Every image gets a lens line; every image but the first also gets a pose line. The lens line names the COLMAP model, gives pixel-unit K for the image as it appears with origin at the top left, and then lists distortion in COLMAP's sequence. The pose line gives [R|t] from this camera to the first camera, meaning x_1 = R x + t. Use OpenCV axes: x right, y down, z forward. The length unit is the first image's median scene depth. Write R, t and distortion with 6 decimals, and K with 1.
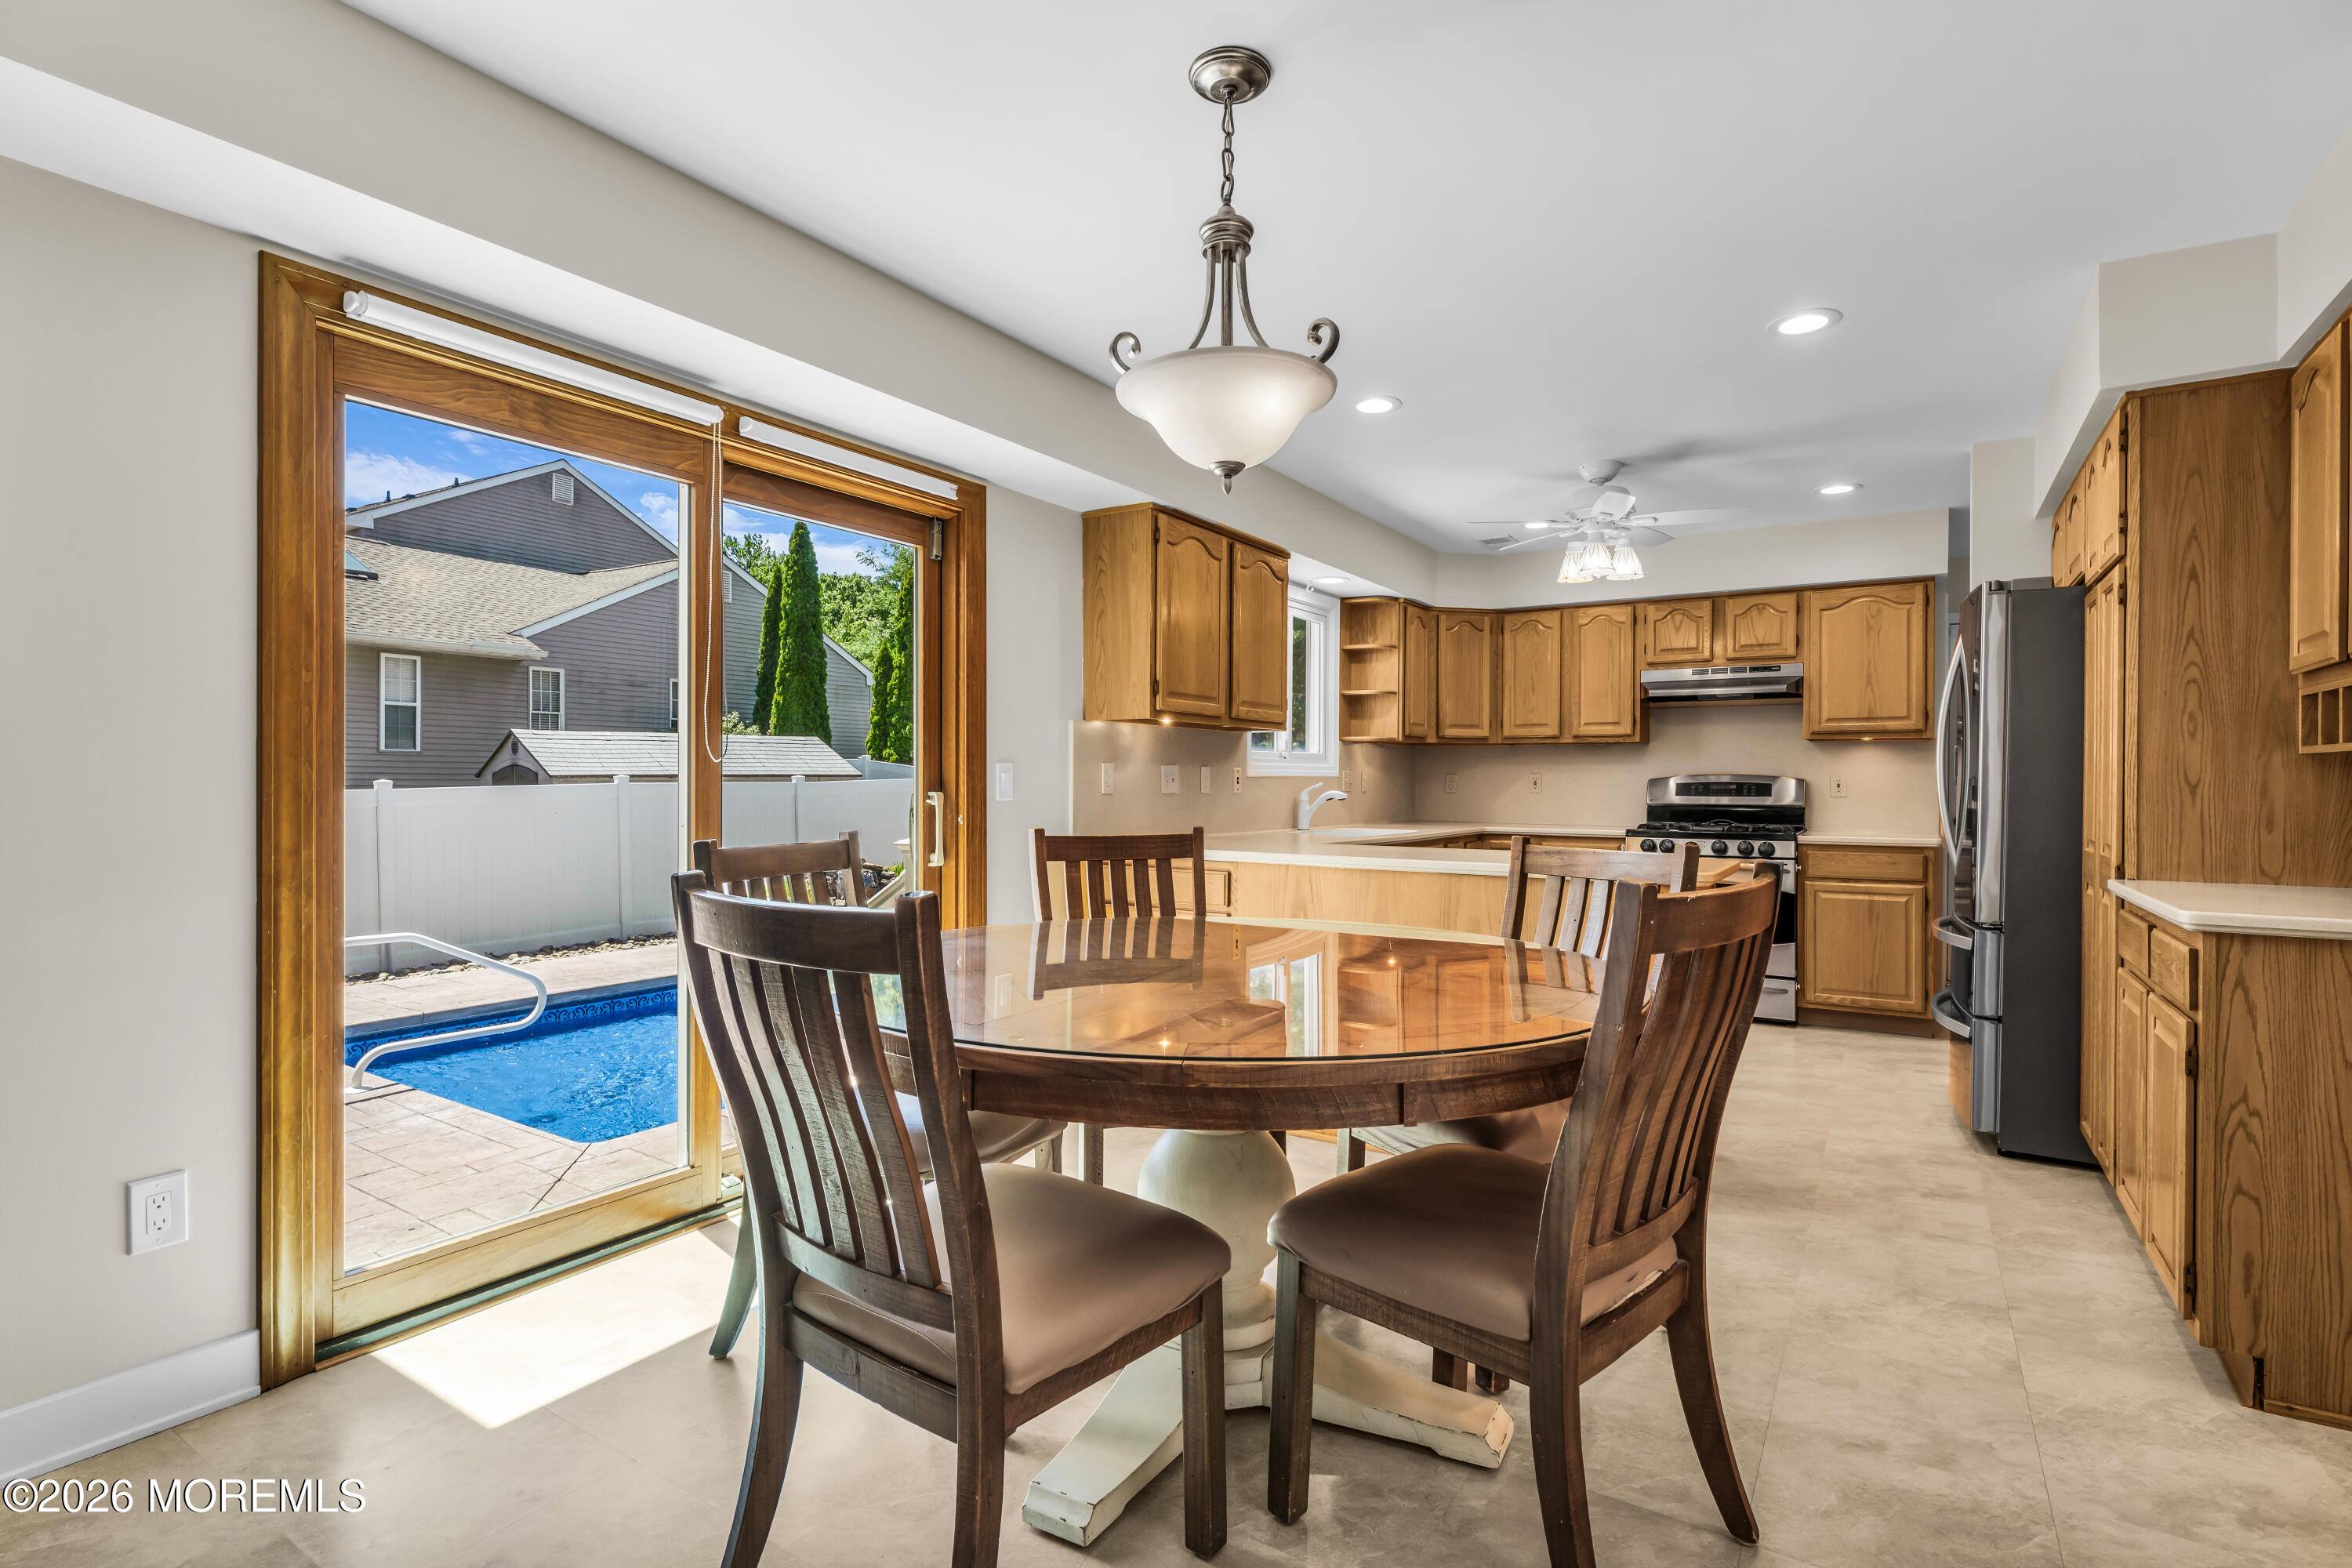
lens RADIAL K [[1114.7, 0, 1167.9], [0, 1114.7, 784.1], [0, 0, 1]] dist [-0.001495, -0.000632]
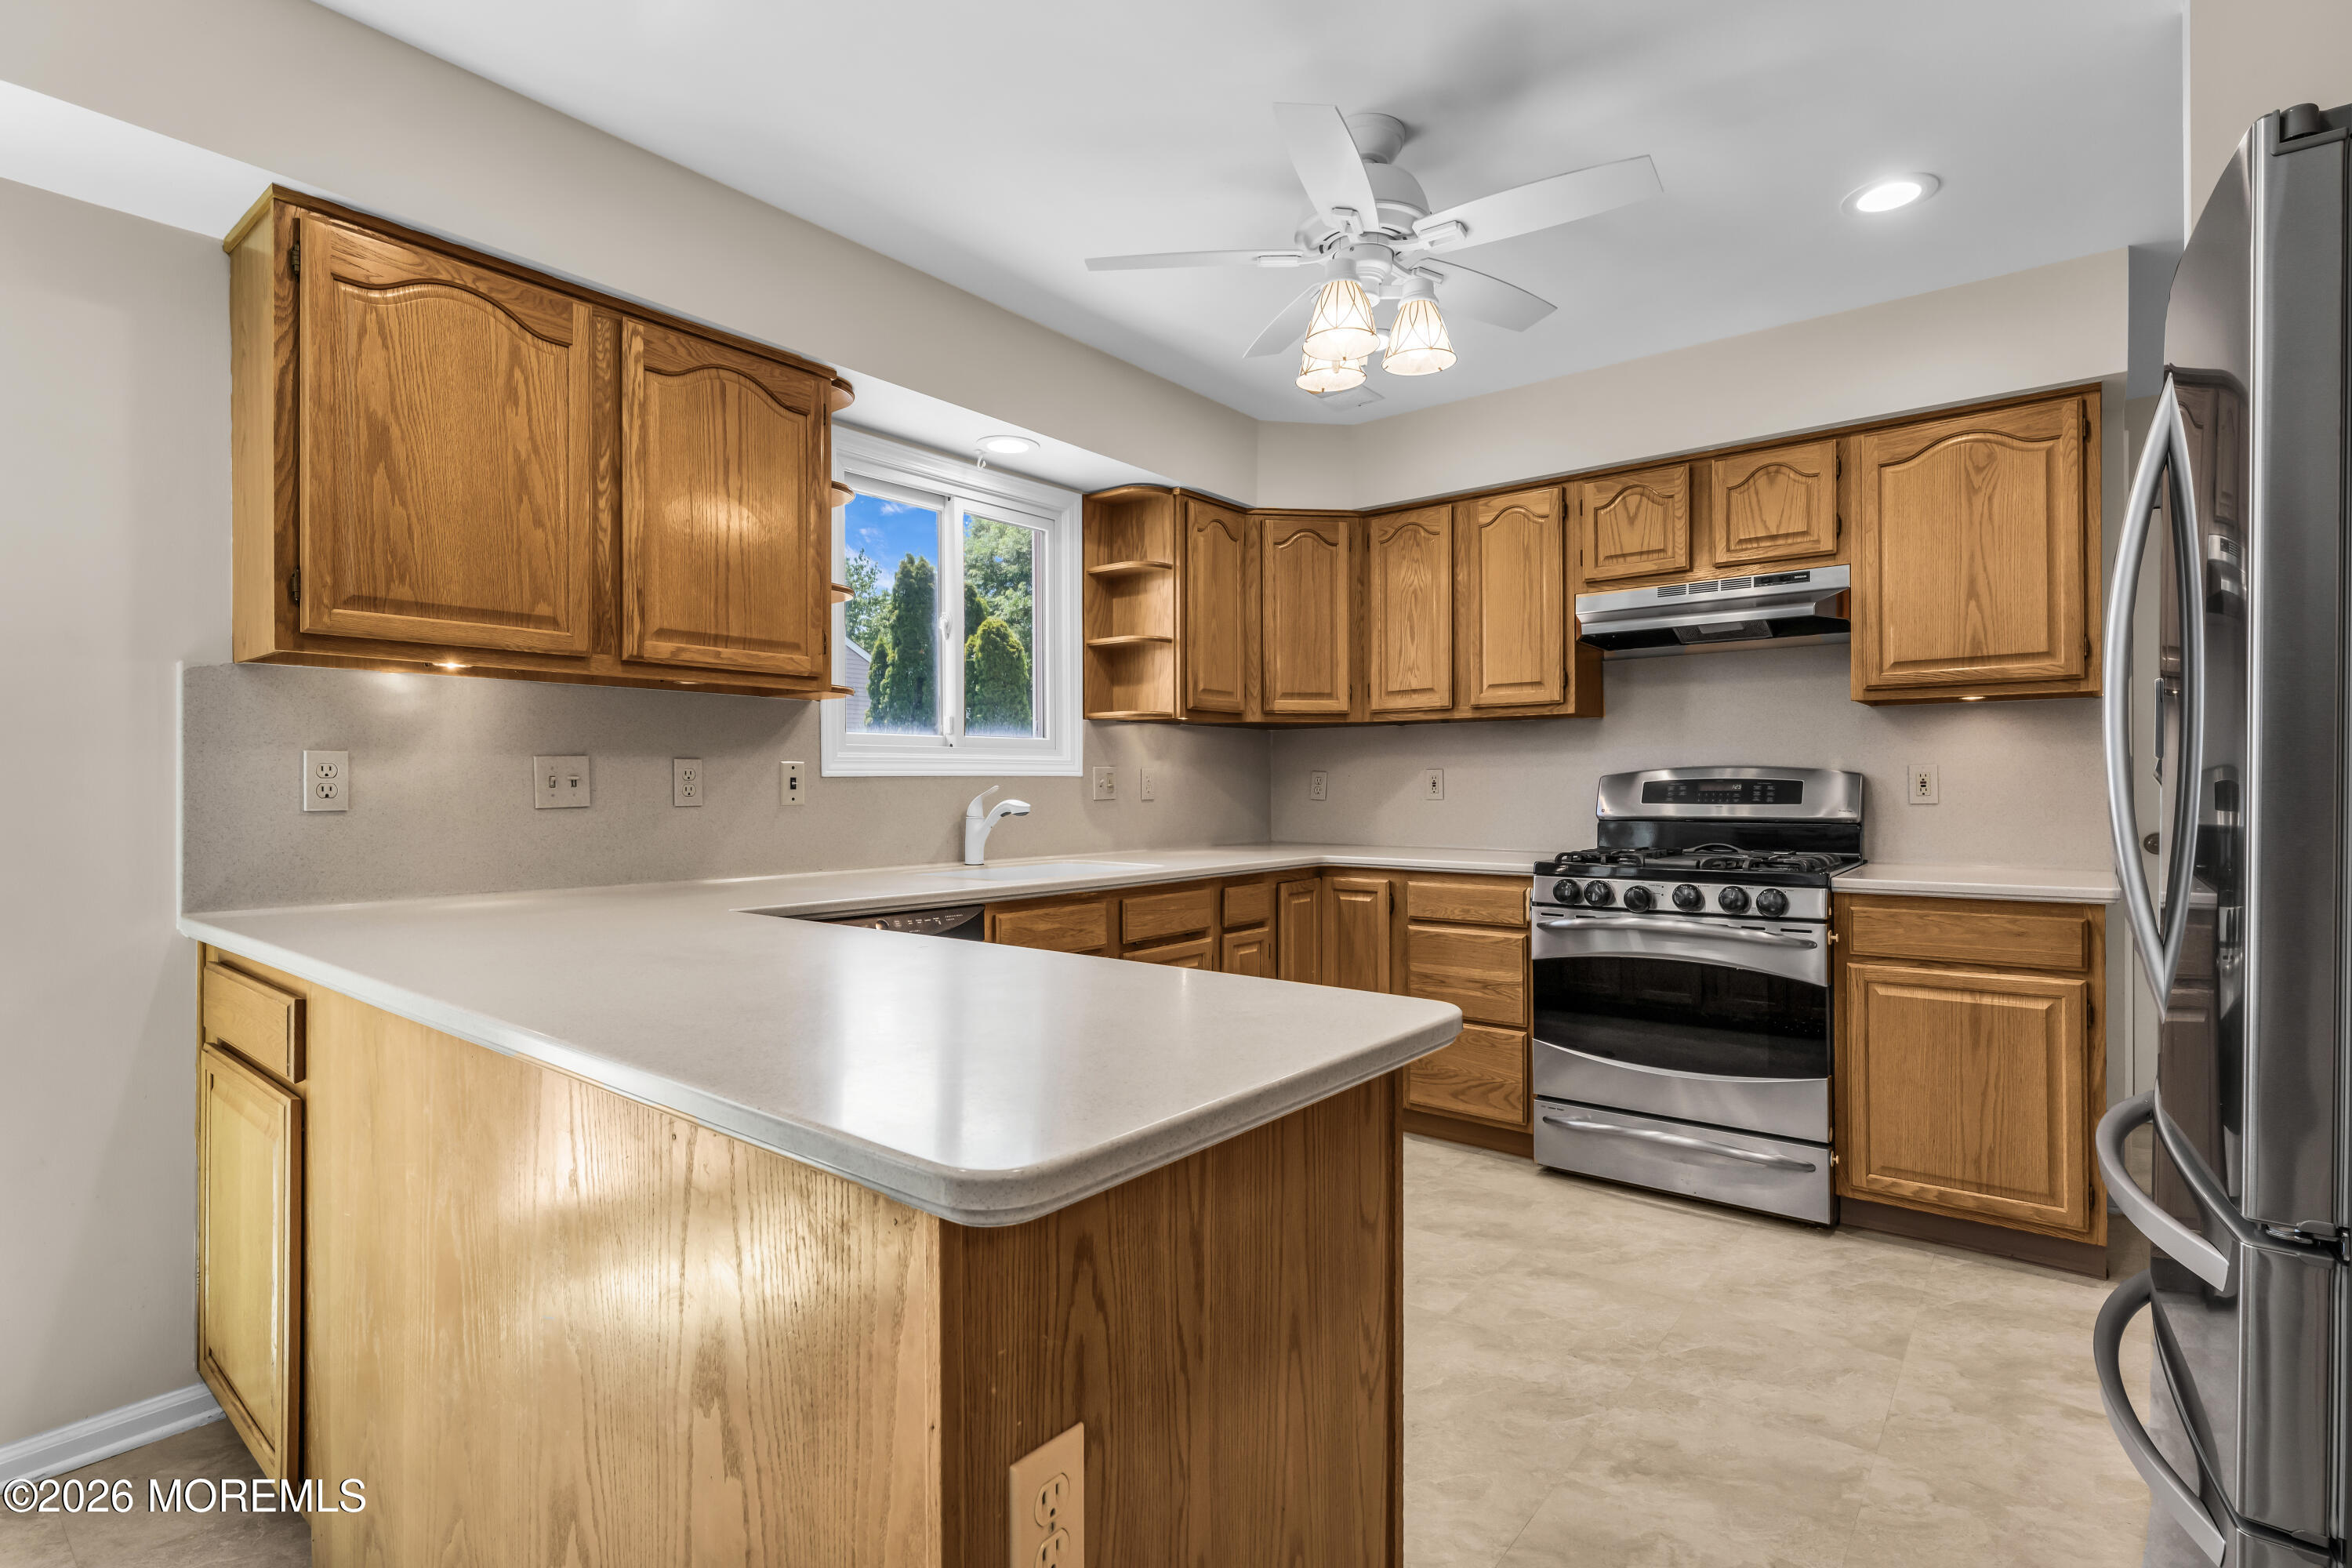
lens RADIAL K [[1114.7, 0, 1167.9], [0, 1114.7, 784.1], [0, 0, 1]] dist [-0.001495, -0.000632]
pose [[0.994808, -0.007557, -0.101489, 0.277458], [0.007015, 0.999959, -0.005693, 0.001916], [0.101528, 0.004952, 0.994820, 0.398267]]
